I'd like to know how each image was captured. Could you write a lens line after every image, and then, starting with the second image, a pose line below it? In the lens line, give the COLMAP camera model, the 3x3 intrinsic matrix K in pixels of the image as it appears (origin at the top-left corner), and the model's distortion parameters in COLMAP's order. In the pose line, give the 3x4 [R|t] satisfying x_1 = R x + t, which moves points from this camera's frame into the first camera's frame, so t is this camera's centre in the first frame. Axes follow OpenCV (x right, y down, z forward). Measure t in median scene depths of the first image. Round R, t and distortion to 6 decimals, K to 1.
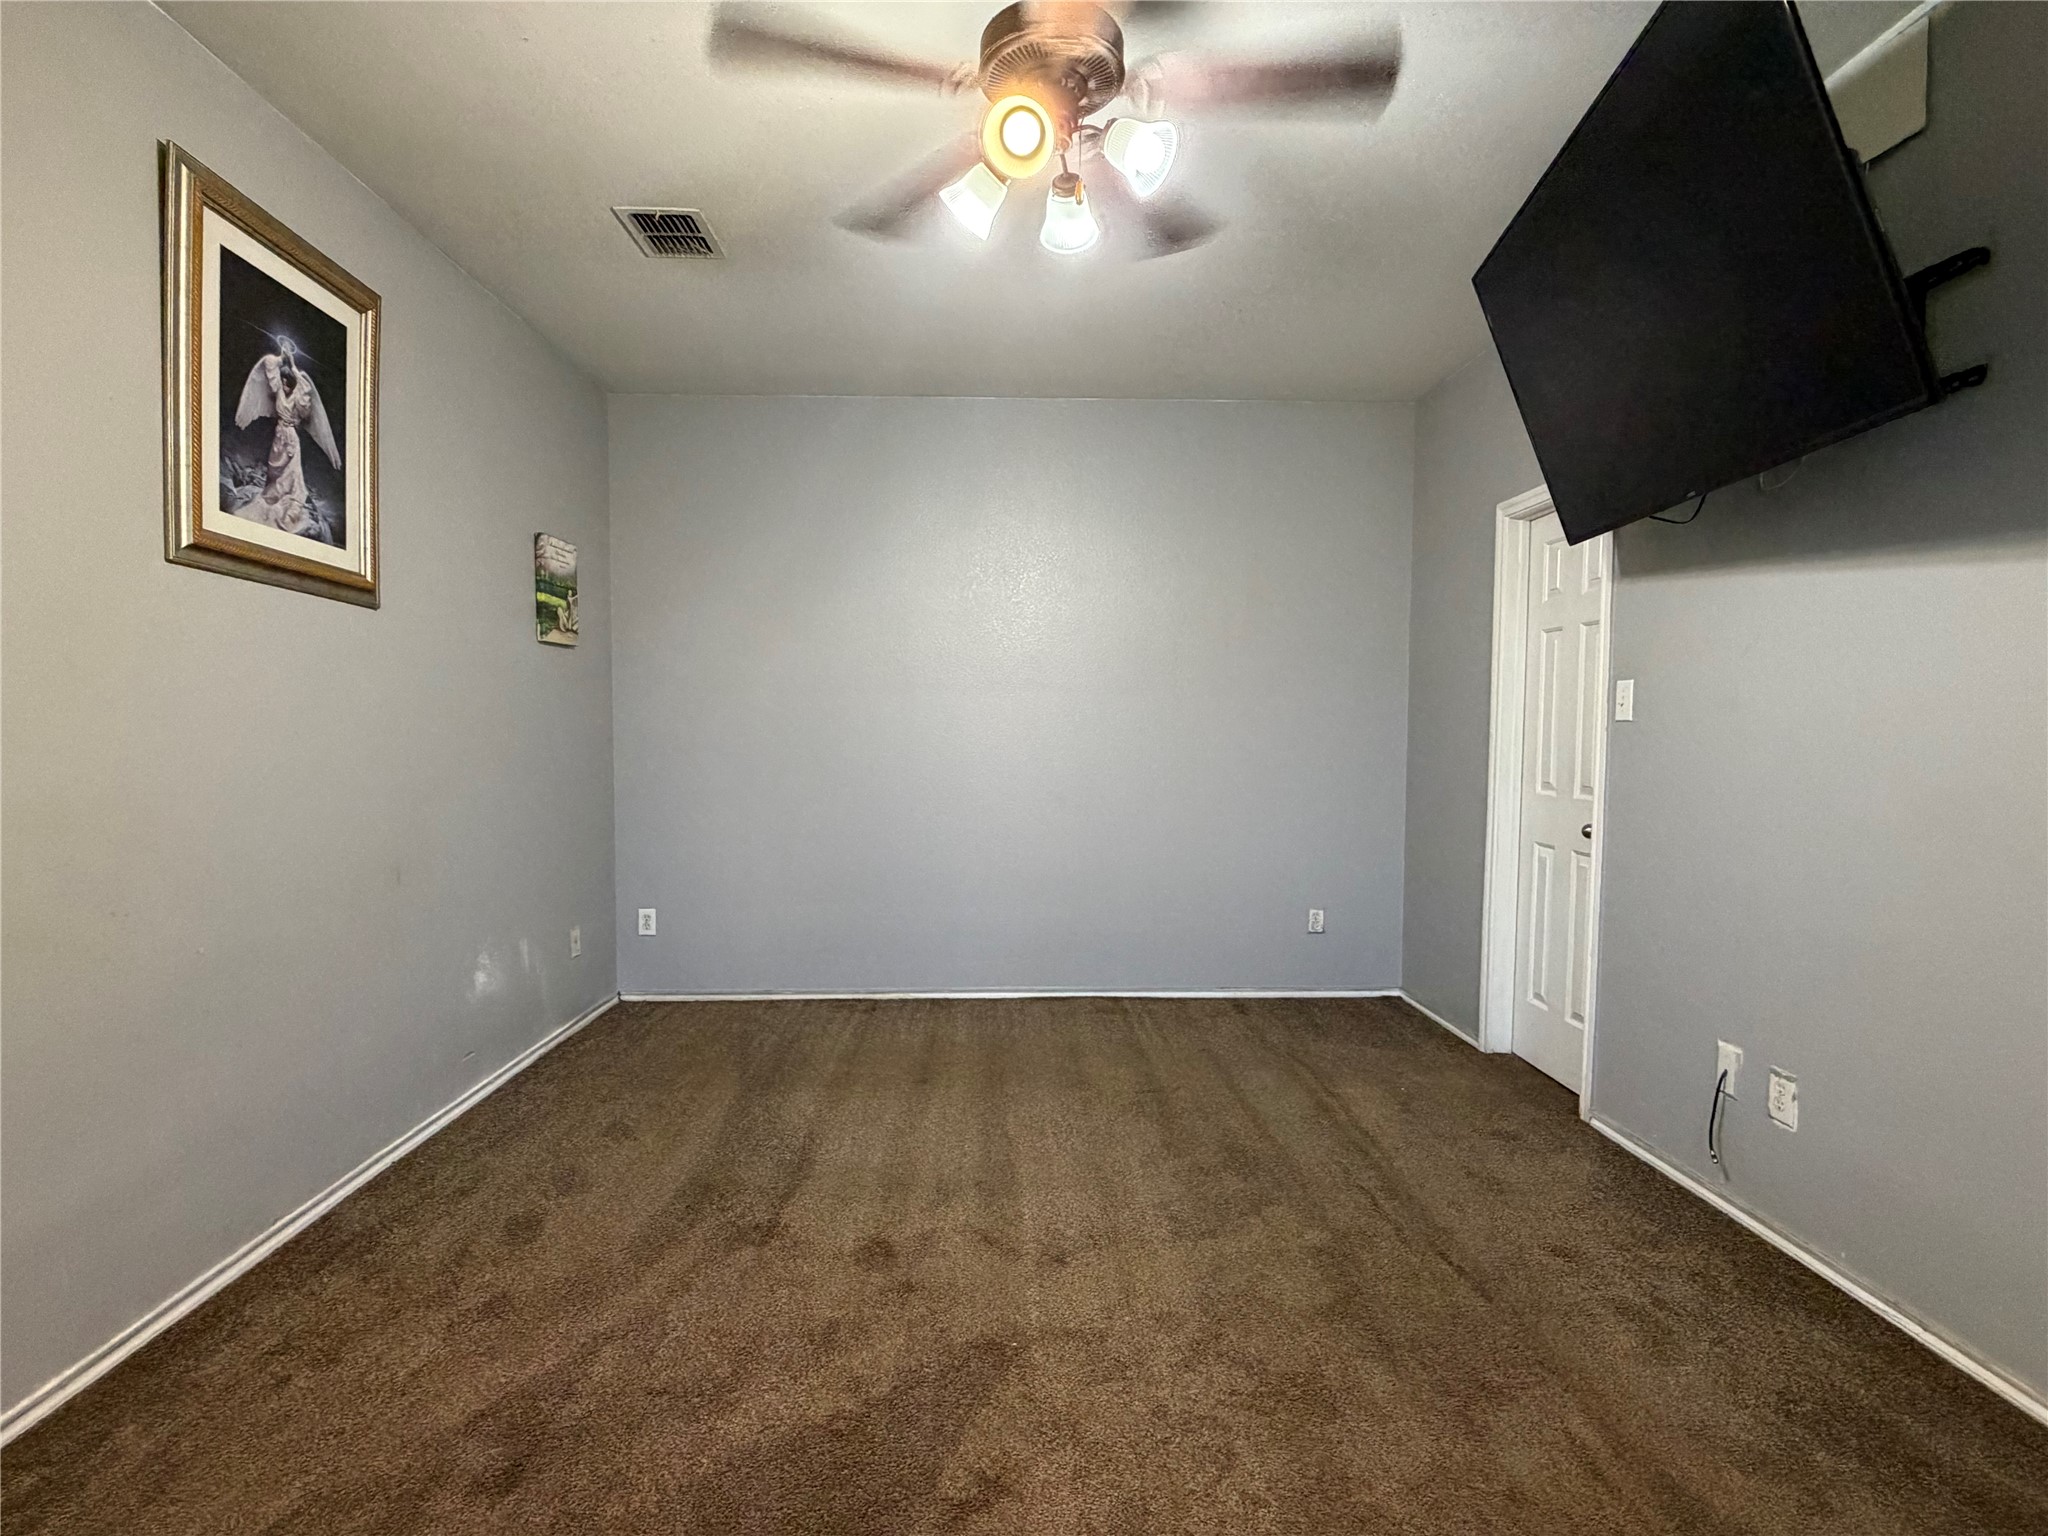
lens RADIAL K [[1006.3, 0, 1022.6], [0, 1006.3, 768.3], [0, 0, 1]] dist [-0.002328, -0.000690]
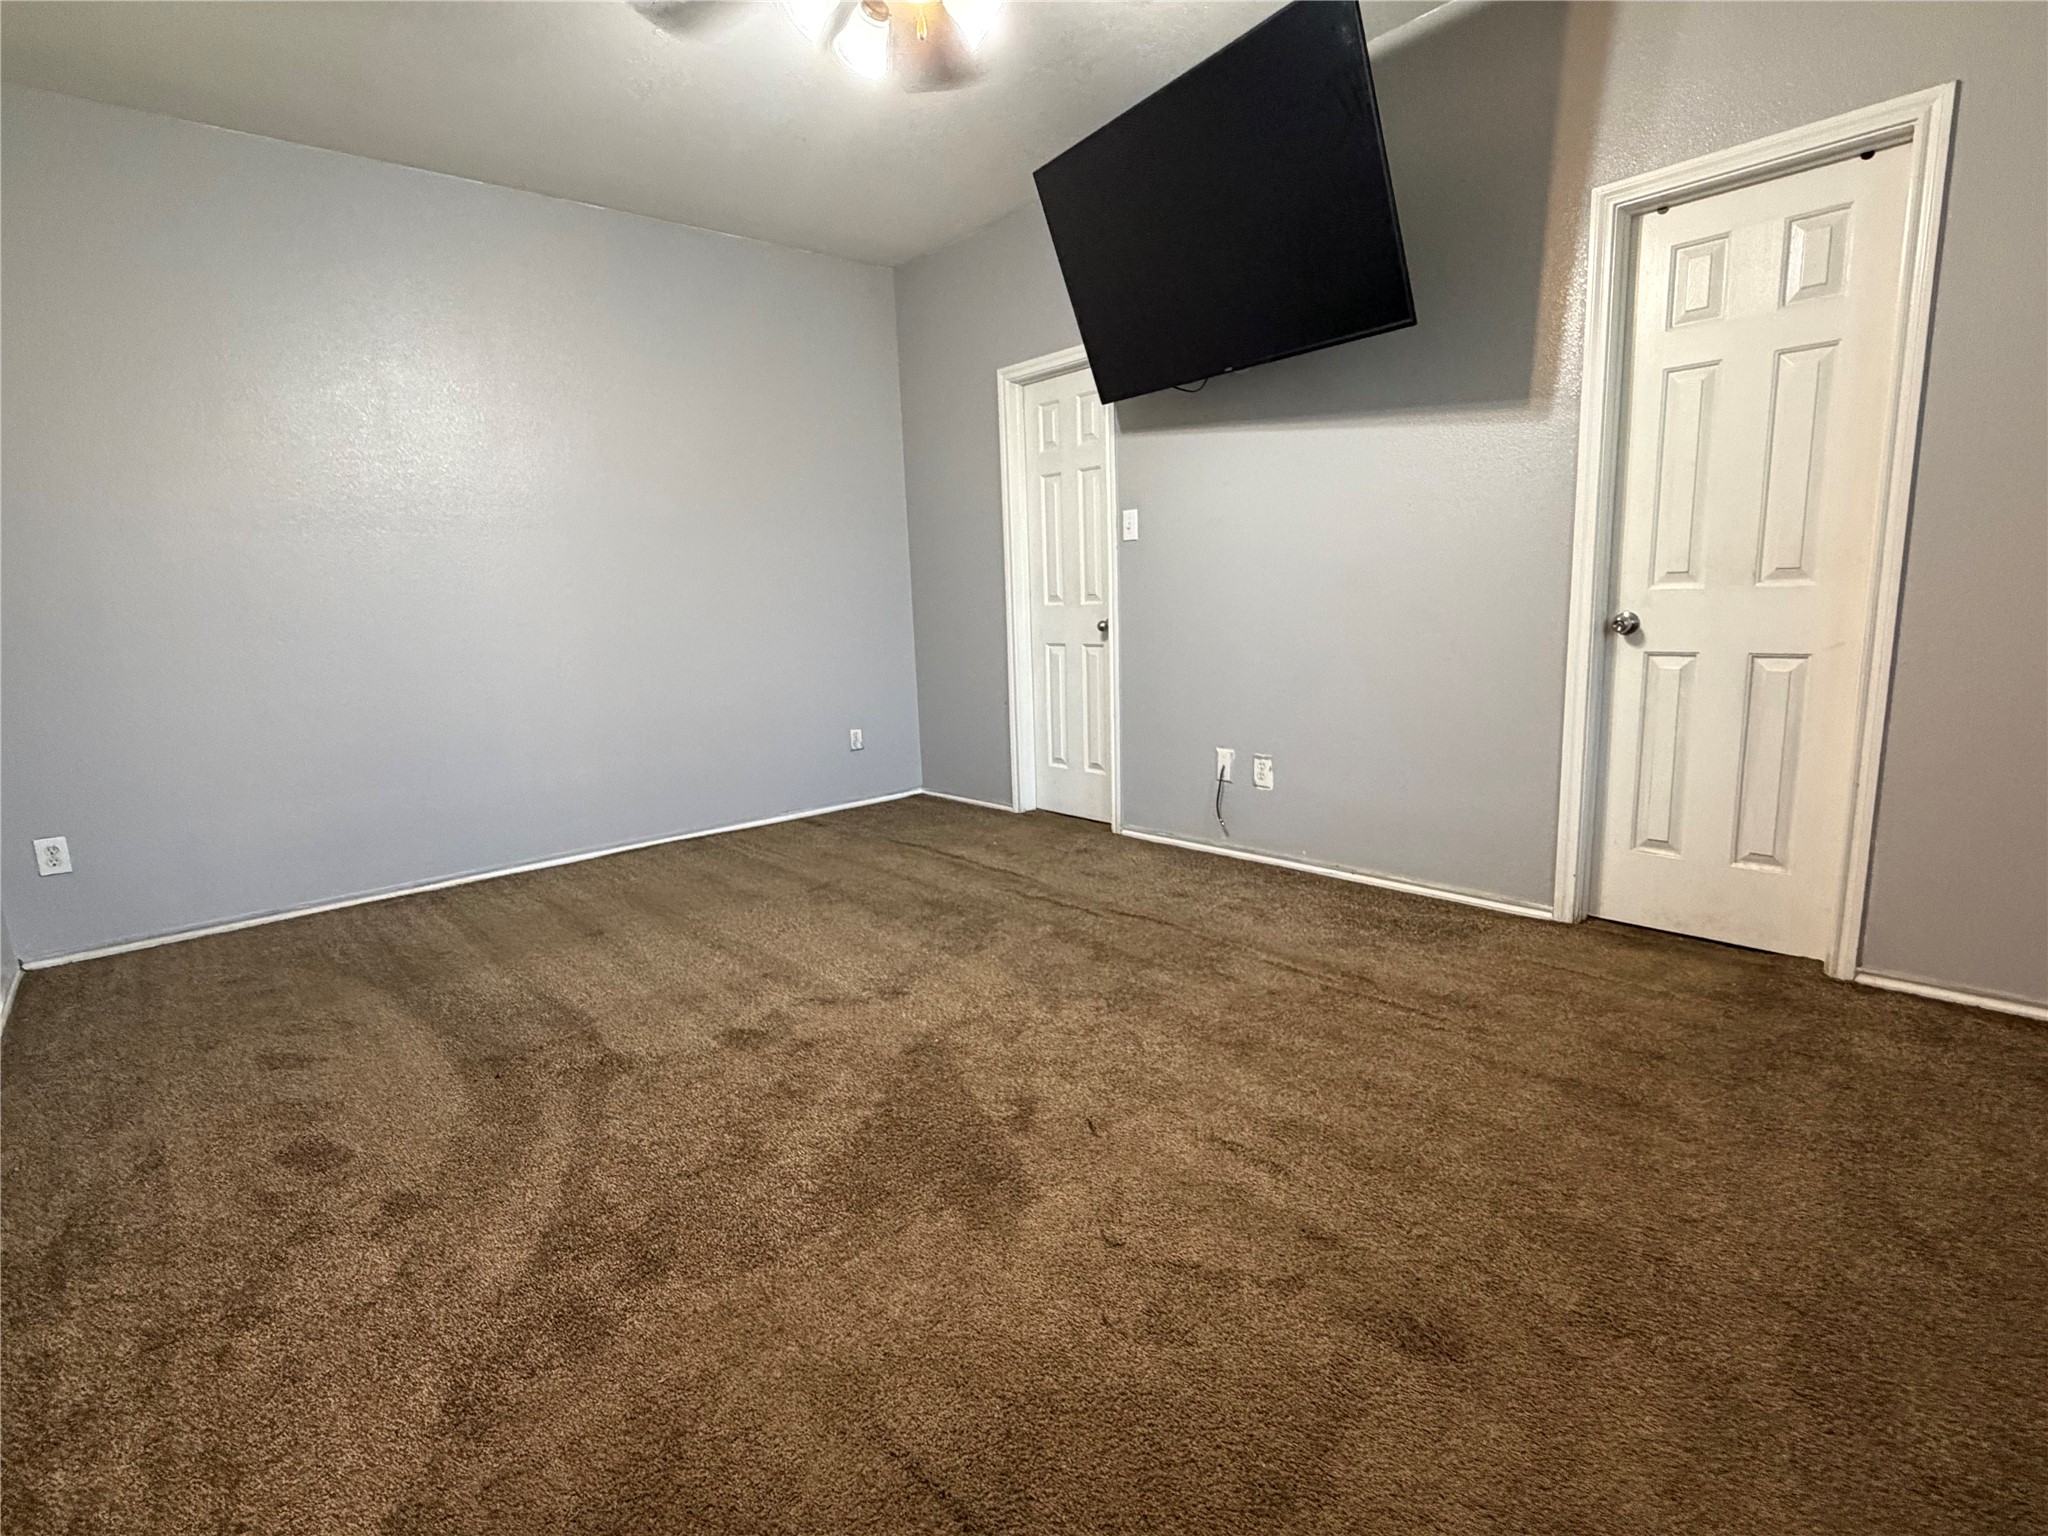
lens RADIAL K [[1006.3, 0, 1024.3], [0, 1006.3, 768.5], [0, 0, 1]] dist [-0.002328, -0.000690]
pose [[0.766739, -0.144511, 0.625482, -0.451998], [0.069539, 0.987297, 0.142862, 0.058699], [-0.638181, -0.066043, 0.767049, 0.015609]]
